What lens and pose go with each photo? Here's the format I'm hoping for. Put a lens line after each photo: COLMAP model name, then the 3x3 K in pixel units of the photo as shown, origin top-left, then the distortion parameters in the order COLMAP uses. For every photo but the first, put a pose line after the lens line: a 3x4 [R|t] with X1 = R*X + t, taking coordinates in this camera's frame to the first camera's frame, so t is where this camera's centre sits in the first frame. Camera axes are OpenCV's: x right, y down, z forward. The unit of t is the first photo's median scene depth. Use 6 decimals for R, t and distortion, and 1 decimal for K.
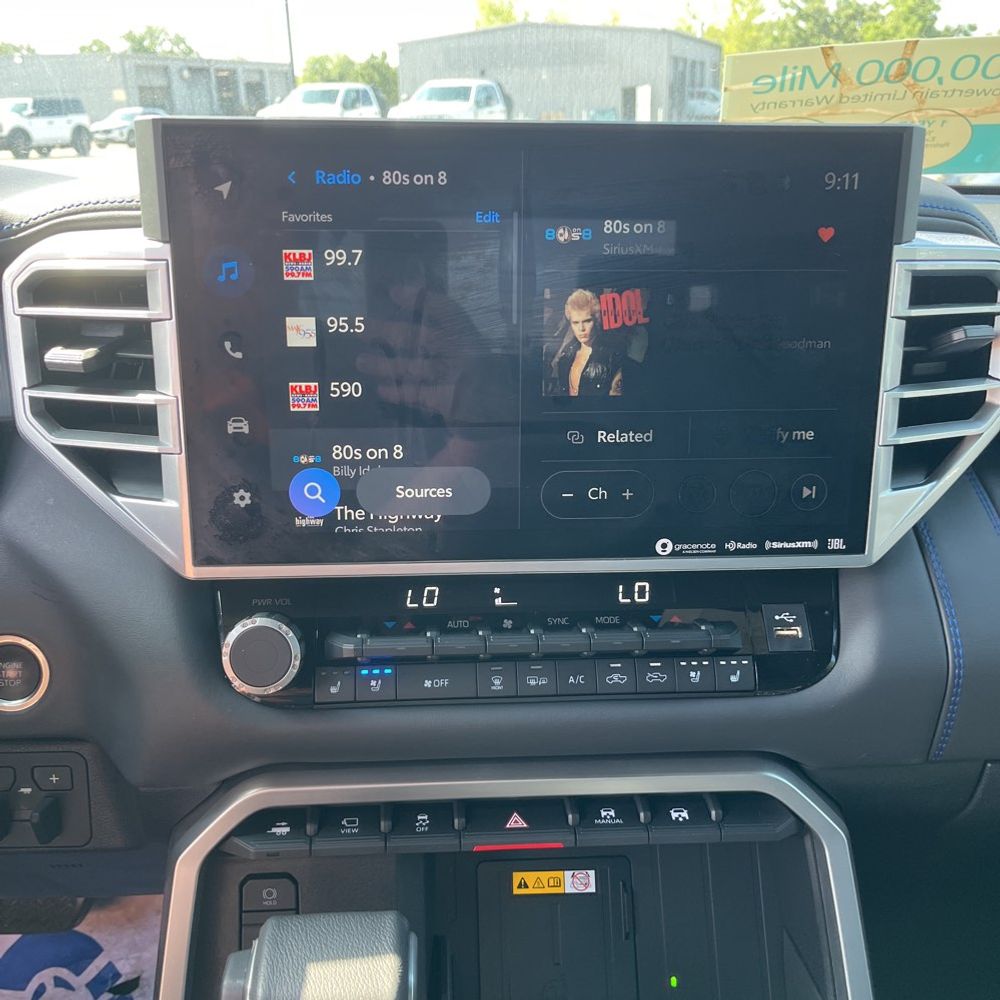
lens RADIAL K [[1013.8, 0, 487.0], [0, 1013.8, 507.0], [0, 0, 1]] dist [0.014950, 0.000000]
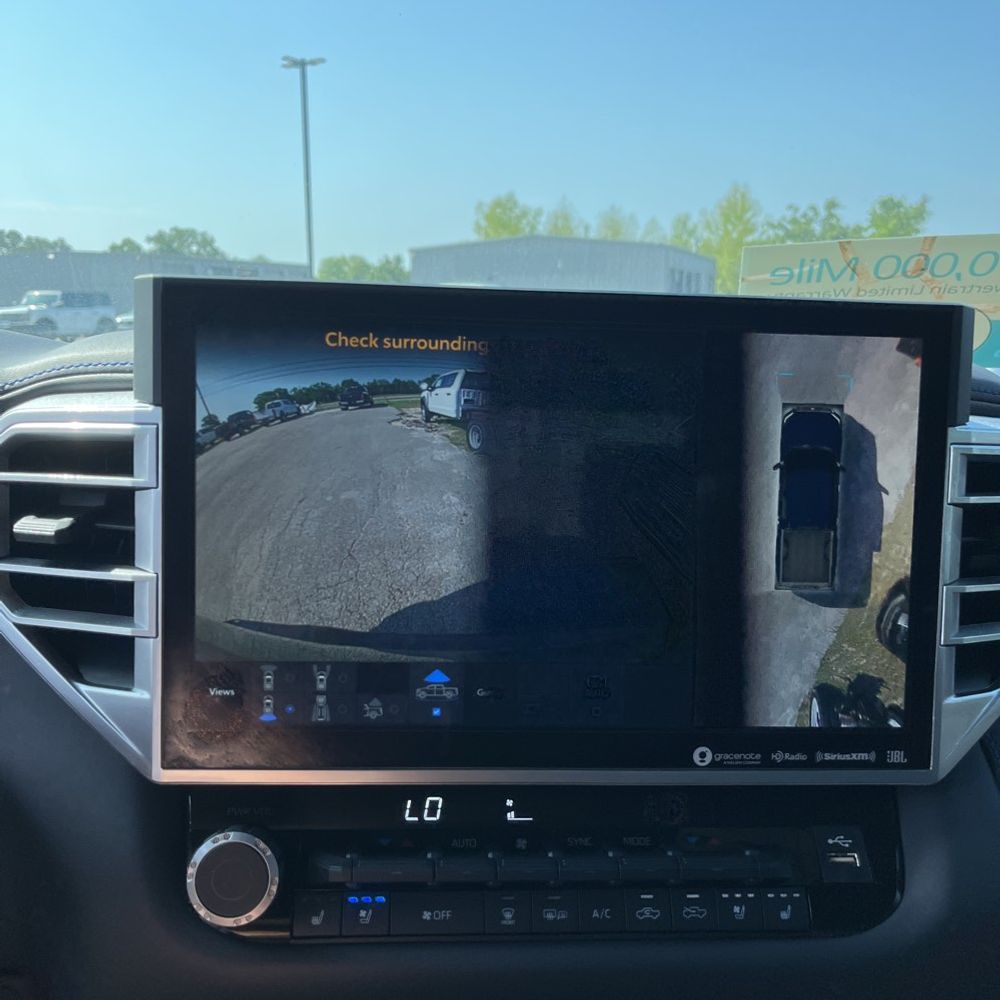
lens RADIAL K [[1013.8, 0, 495.2], [0, 1013.8, 514.0], [0, 0, 1]] dist [0.014950, 0.000000]
pose [[0.999736, 0.022175, 0.006028, -0.013696], [-0.020774, 0.984278, -0.175403, -0.008942], [-0.009823, 0.175231, 0.984478, 0.101793]]
